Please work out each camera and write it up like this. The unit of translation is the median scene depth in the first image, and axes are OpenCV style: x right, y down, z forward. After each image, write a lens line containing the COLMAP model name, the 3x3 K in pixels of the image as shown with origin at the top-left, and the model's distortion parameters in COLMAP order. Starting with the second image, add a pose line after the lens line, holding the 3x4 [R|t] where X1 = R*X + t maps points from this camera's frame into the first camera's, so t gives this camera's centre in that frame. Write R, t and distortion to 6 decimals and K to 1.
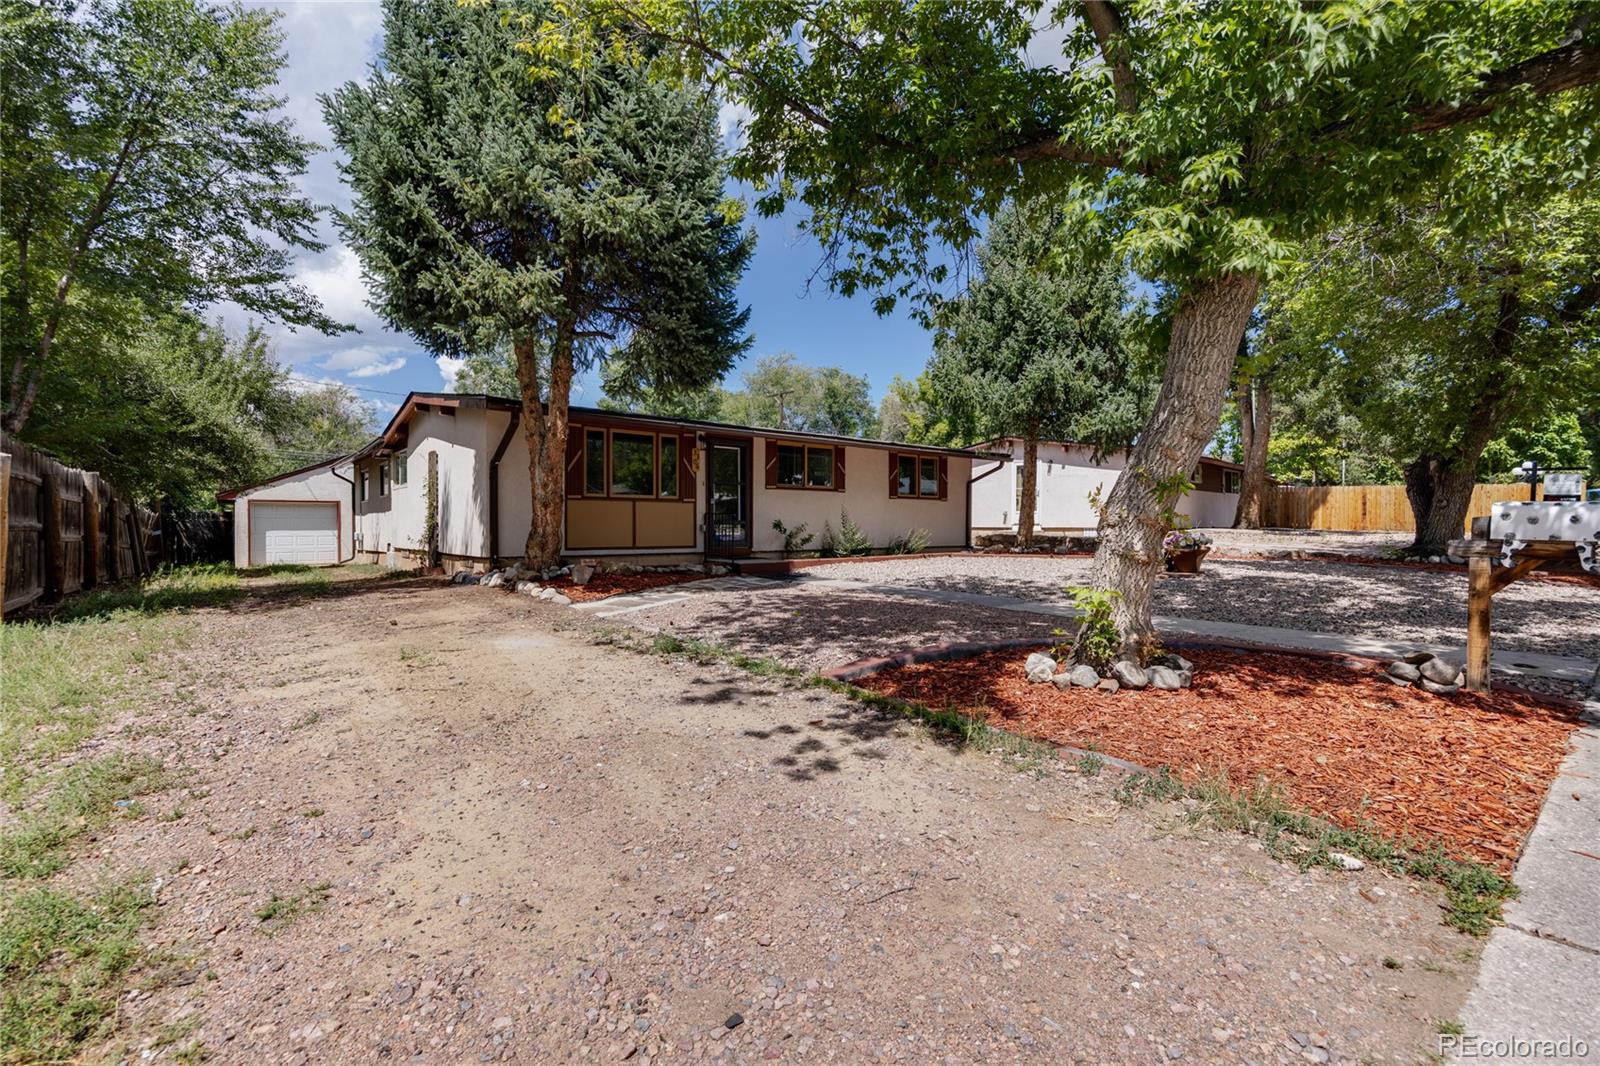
lens RADIAL K [[739.1, 0, 806.0], [0, 739.1, 528.3], [0, 0, 1]] dist [-0.000024, 0.000000]
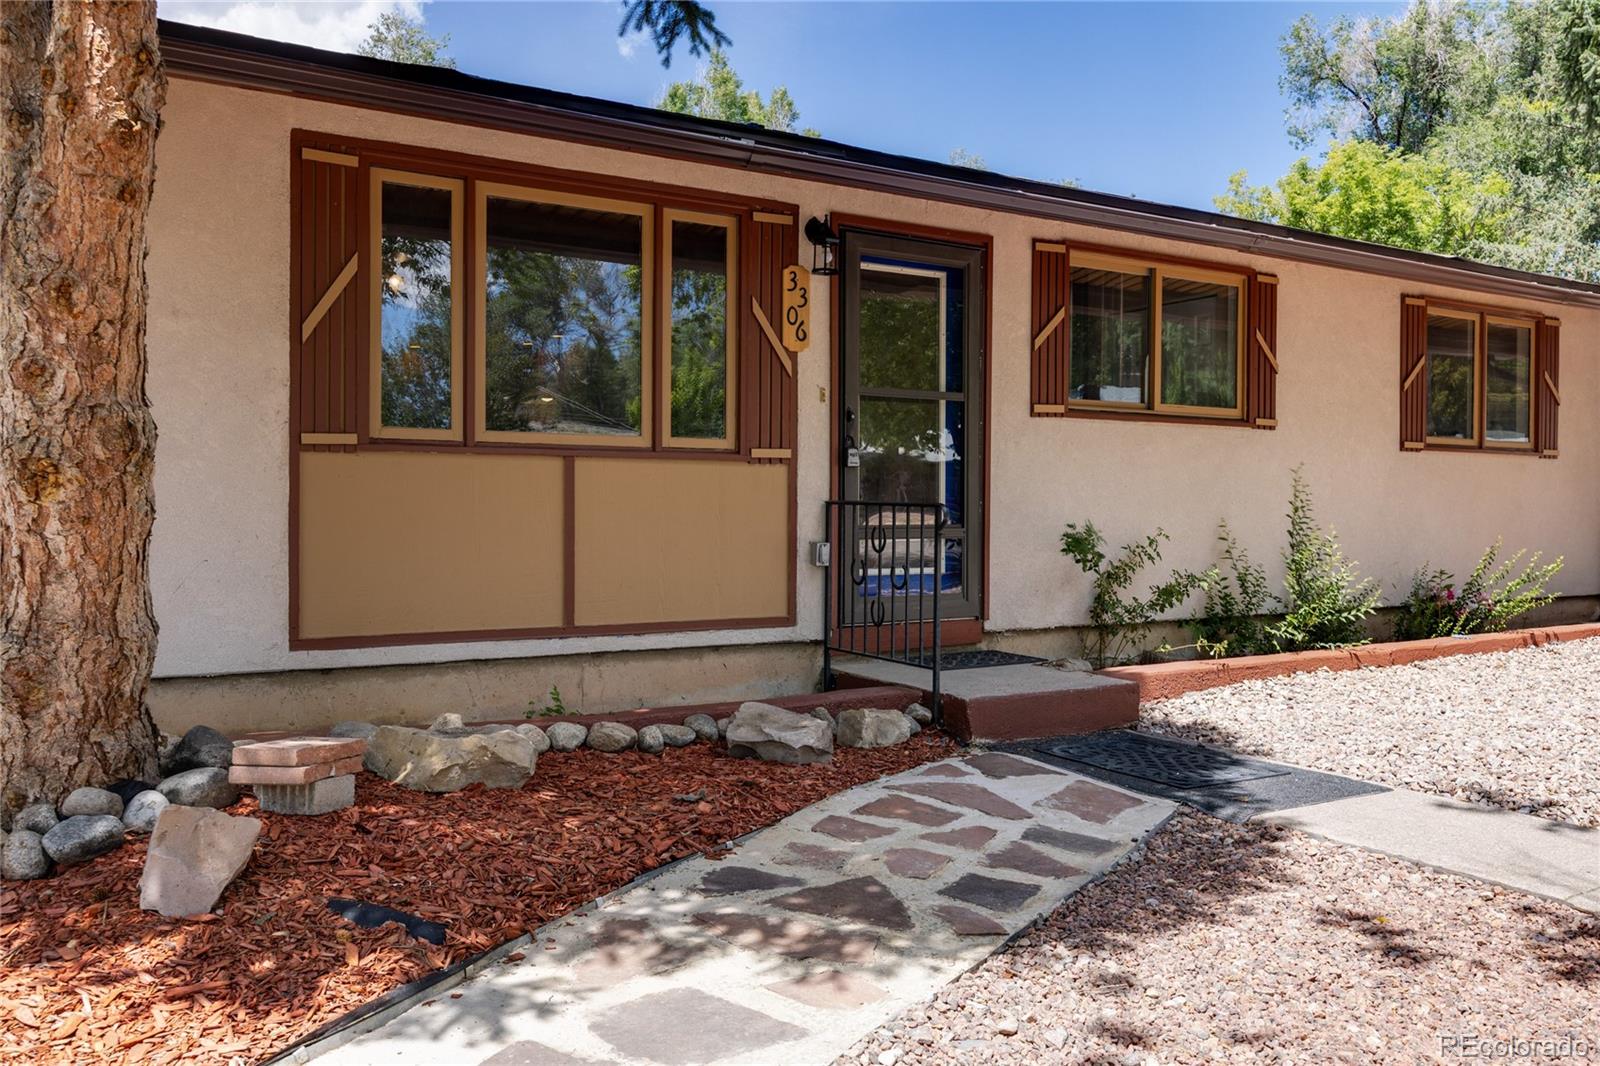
lens RADIAL K [[1337.1, 0, 798.6], [0, 1337.1, 528.3], [0, 0, 1]] dist [-0.002834, -0.001344]
pose [[0.991273, 0.005752, -0.131701, -0.077184], [-0.004080, 0.999908, 0.012963, -0.015755], [0.131764, -0.012312, 0.991205, 0.476266]]
